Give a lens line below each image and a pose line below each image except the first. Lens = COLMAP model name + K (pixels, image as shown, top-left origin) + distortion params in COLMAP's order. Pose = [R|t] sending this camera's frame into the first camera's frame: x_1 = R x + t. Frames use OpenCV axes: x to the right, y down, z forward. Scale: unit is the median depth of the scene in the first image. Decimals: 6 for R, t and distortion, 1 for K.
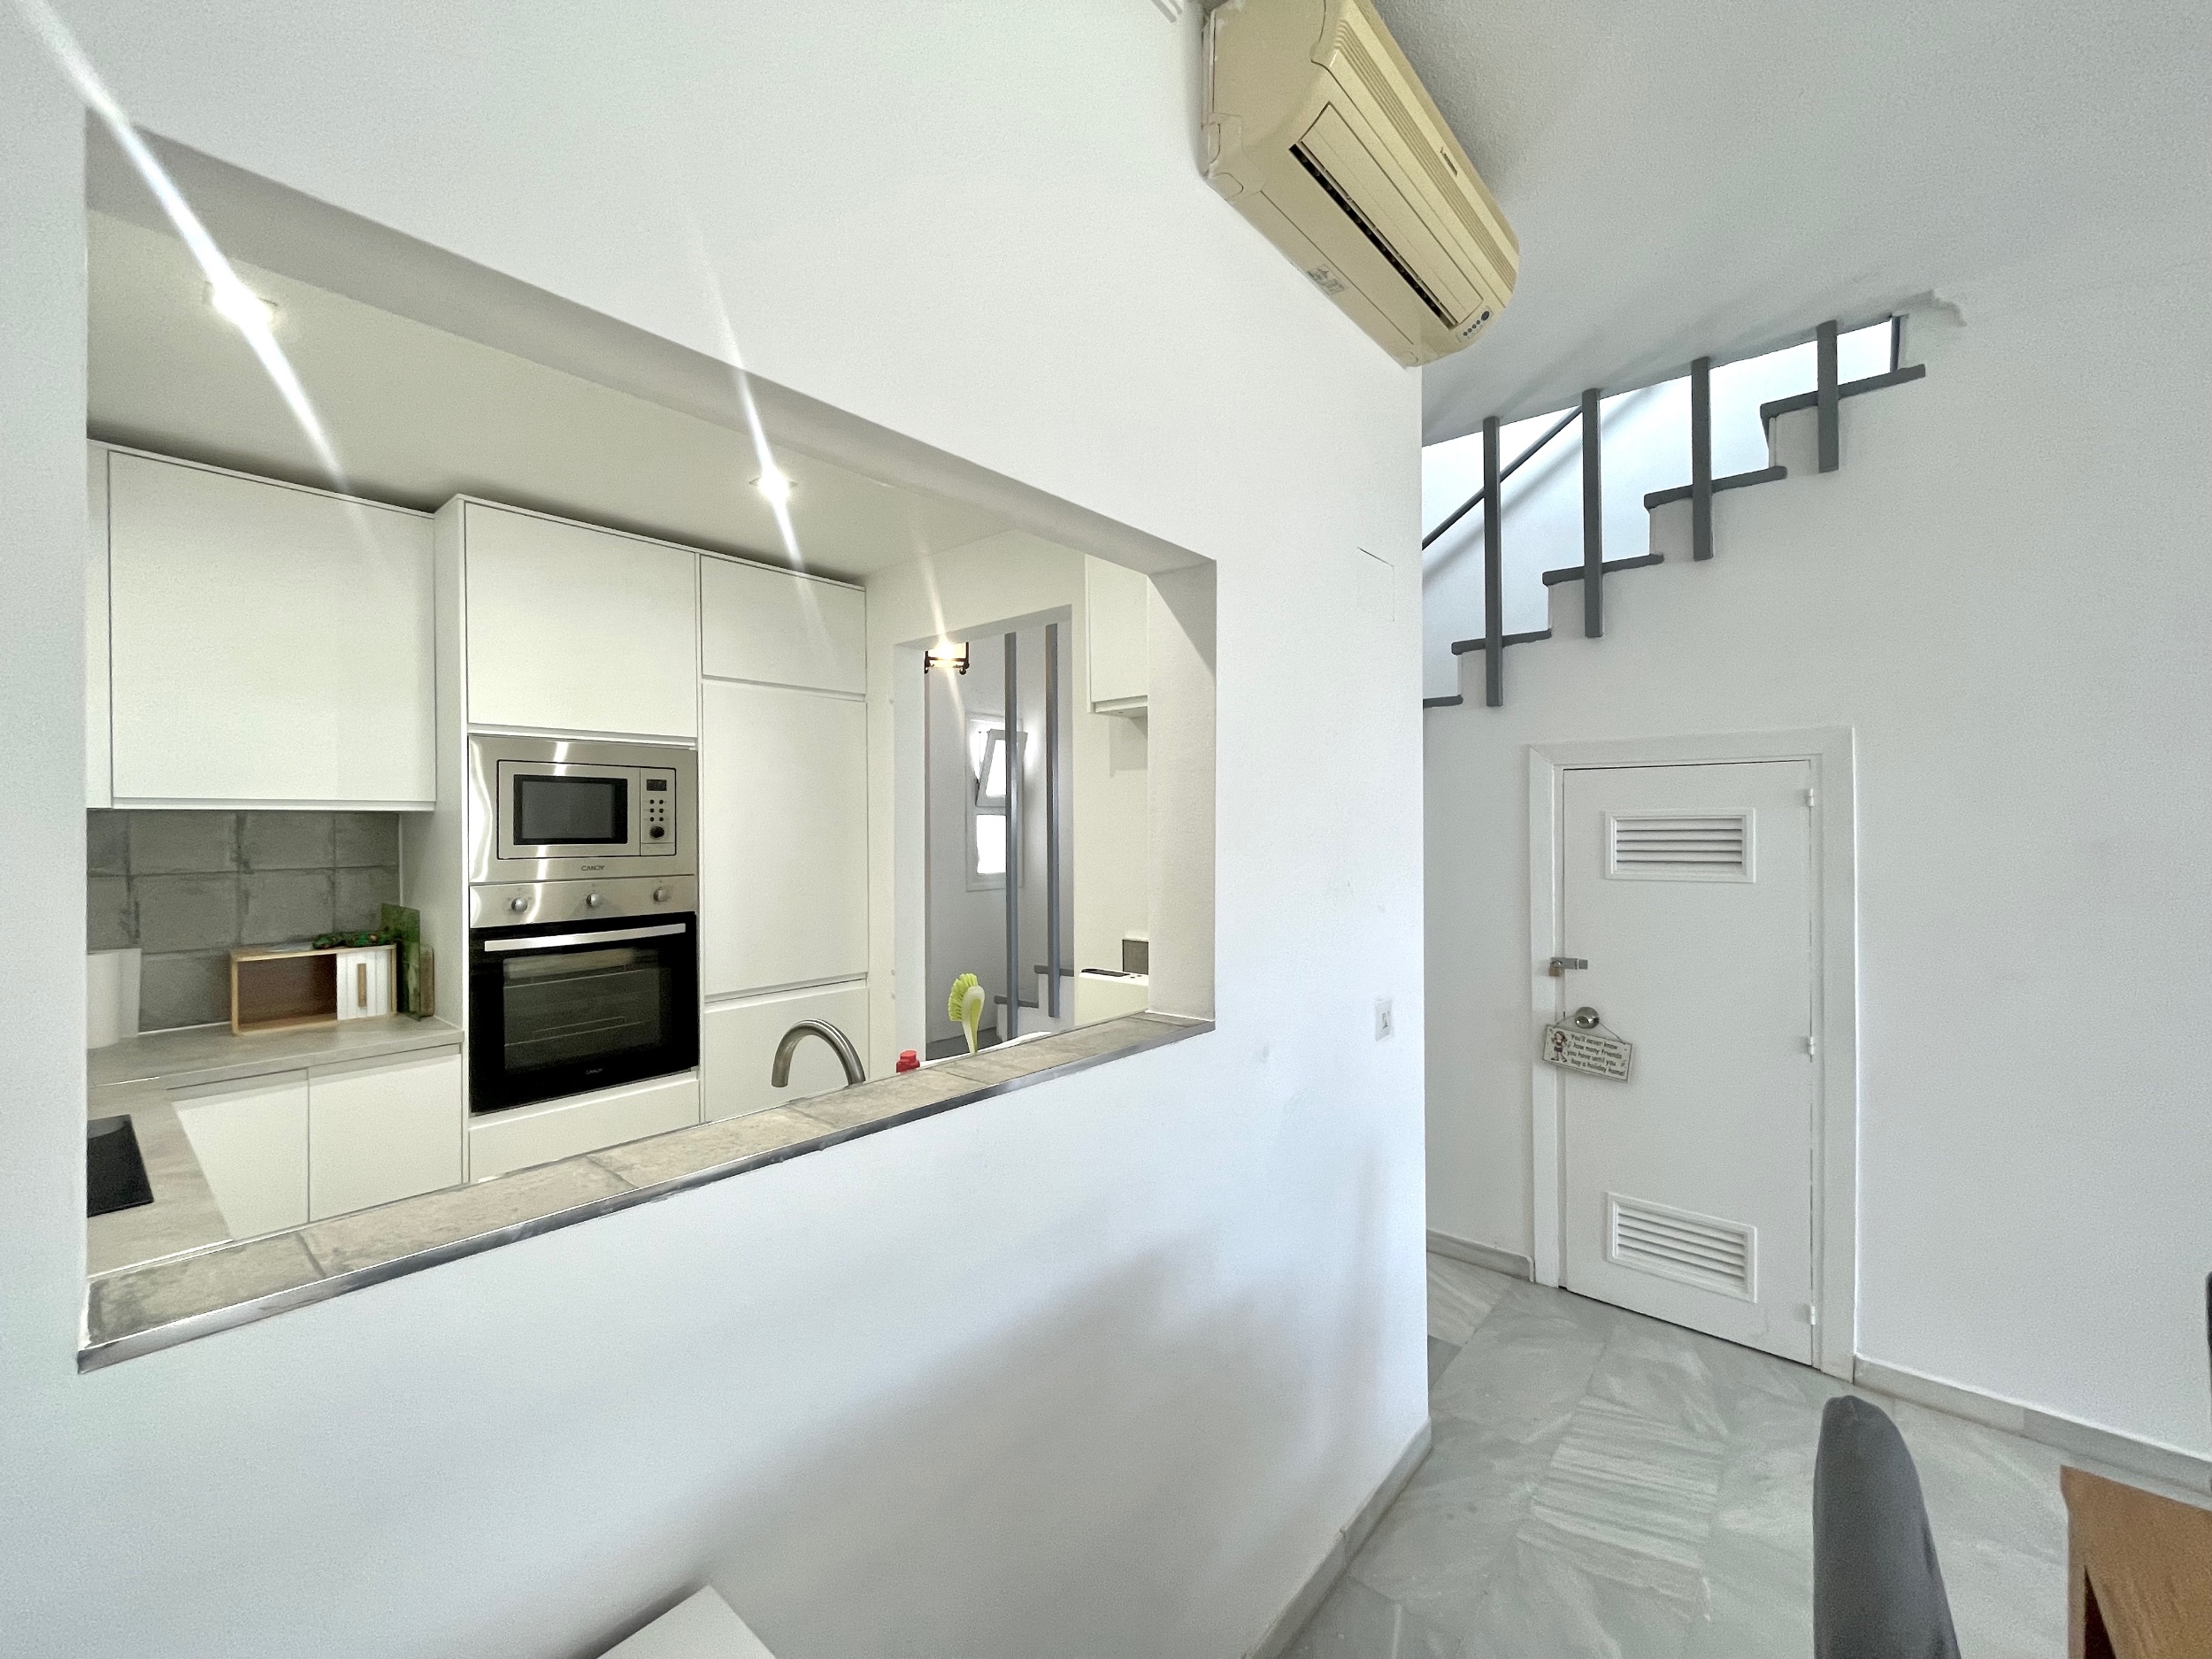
lens RADIAL K [[904.6, 0, 1106.0], [0, 904.6, 829.5], [0, 0, 1]] dist [0.010198, 0.000192]
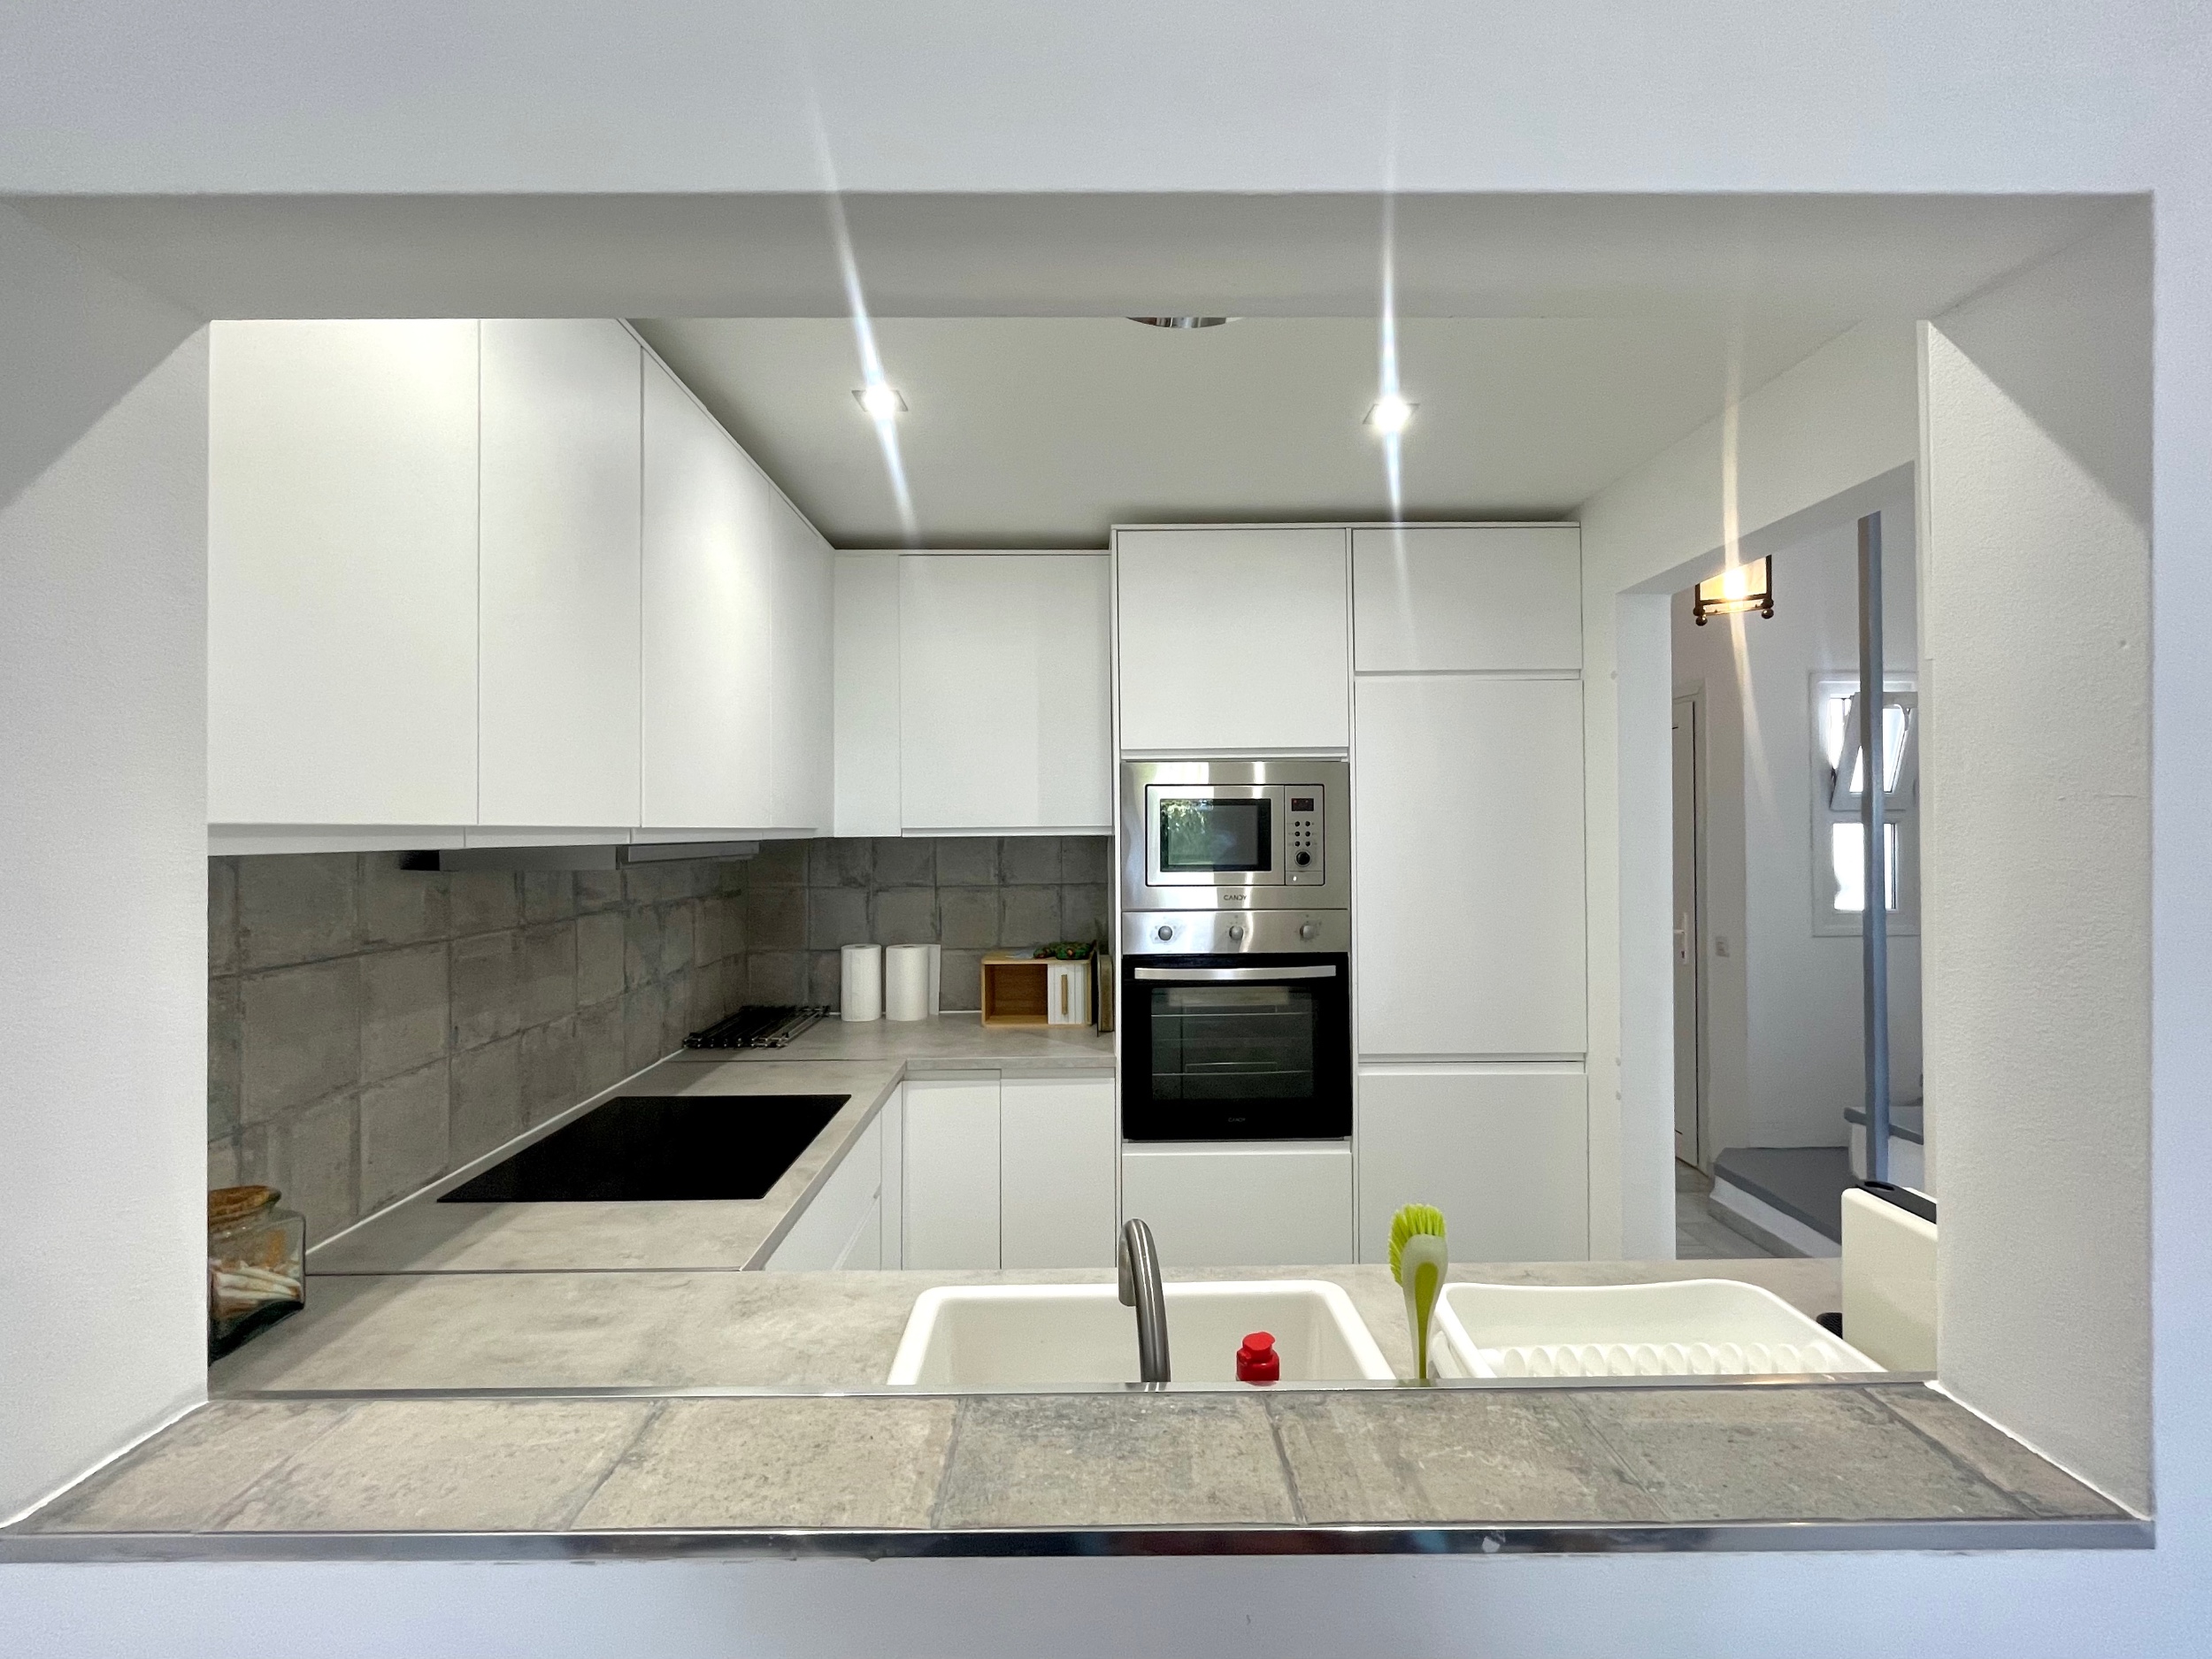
lens RADIAL K [[959.7, 0, 1098.3], [0, 959.7, 821.8], [0, 0, 1]] dist [-0.001448, -0.000116]
pose [[0.656542, -0.002130, -0.754286, 0.073451], [0.000254, 0.999997, -0.002603, -0.030914], [0.754289, 0.001518, 0.656541, 0.252630]]
